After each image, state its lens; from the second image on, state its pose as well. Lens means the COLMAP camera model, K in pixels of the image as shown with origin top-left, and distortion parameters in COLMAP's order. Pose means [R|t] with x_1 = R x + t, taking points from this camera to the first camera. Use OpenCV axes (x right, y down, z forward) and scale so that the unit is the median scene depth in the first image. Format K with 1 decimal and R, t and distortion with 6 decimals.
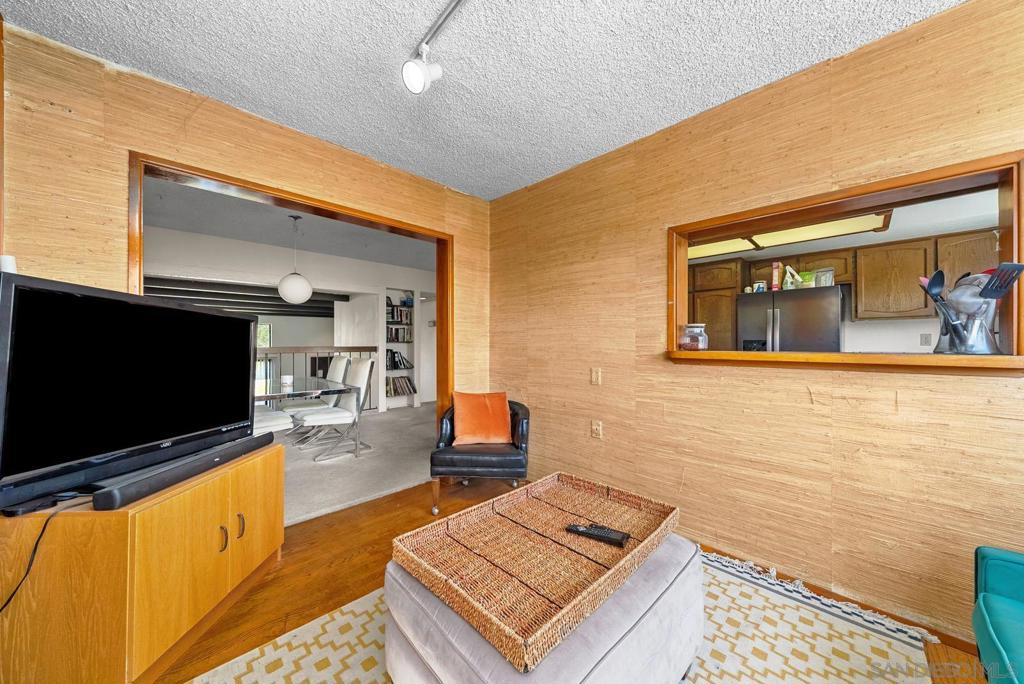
lens RADIAL K [[351.8, 0, 510.4], [0, 351.8, 345.8], [0, 0, 1]] dist [-0.005145, -0.000060]
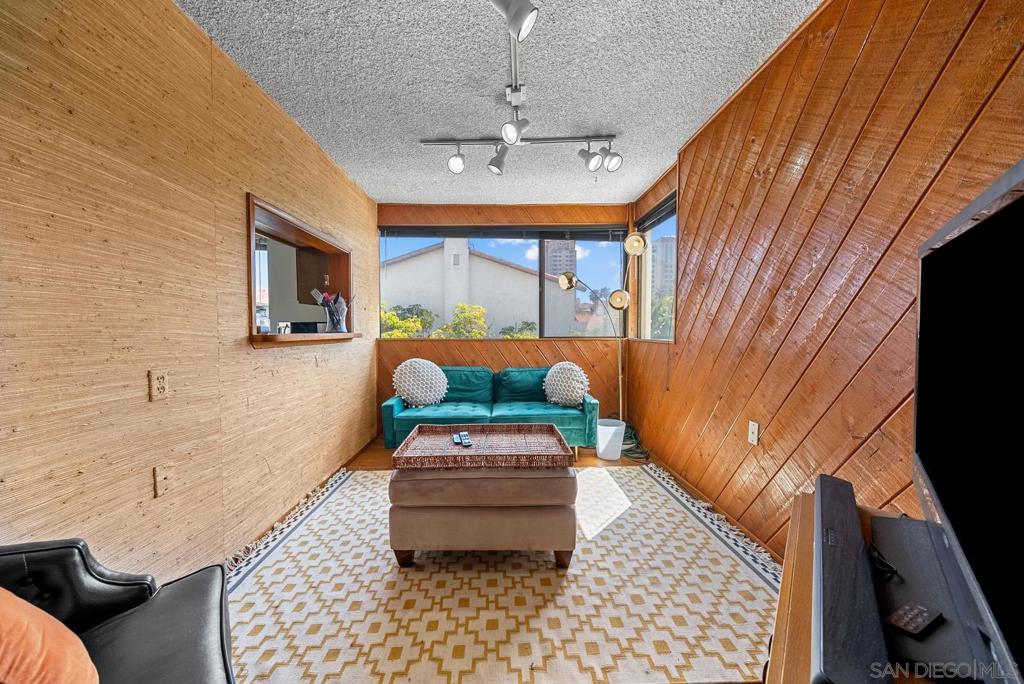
lens RADIAL K [[356.7, 0, 509.9], [0, 356.7, 342.7], [0, 0, 1]] dist [-0.001602, -0.000133]
pose [[-0.727675, -0.024621, 0.685480, -0.764934], [0.004304, 0.999172, 0.040457, 0.001684], [-0.685908, 0.032390, -0.726967, 1.478883]]
